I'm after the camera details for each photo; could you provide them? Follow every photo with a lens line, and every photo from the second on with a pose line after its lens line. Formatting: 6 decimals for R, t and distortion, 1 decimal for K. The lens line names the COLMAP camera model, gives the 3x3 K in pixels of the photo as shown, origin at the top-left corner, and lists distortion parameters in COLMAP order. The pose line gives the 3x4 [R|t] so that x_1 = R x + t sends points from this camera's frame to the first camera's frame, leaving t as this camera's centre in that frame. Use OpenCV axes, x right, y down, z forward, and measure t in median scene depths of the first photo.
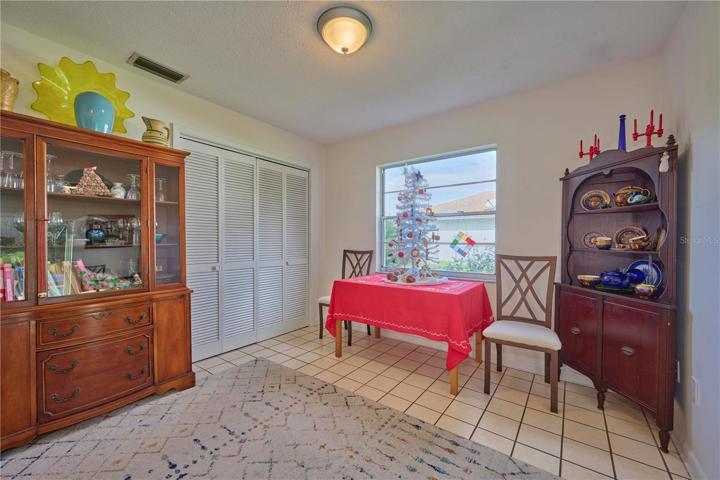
lens RADIAL K [[285.9, 0, 361.8], [0, 285.9, 241.7], [0, 0, 1]] dist [-0.000057, -0.000077]
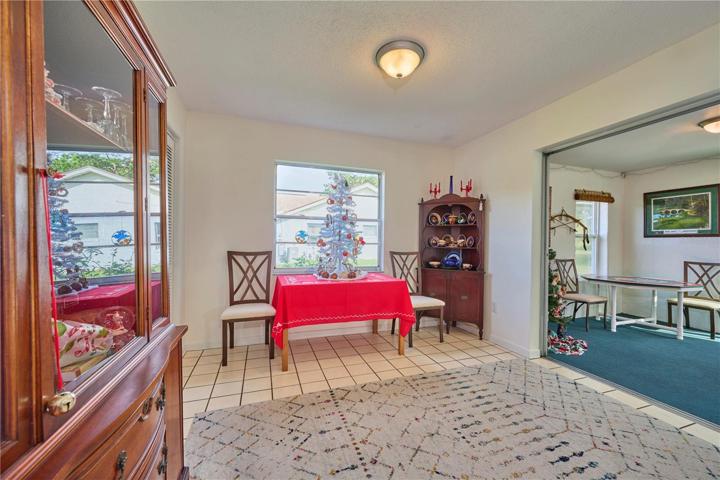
lens RADIAL K [[285.9, 0, 361.8], [0, 285.9, 241.7], [0, 0, 1]] dist [-0.000057, -0.000077]
pose [[0.562981, -0.009860, 0.826411, -0.886911], [-0.010517, 0.999762, 0.019093, -0.032253], [-0.826403, -0.019440, 0.562744, 0.378213]]
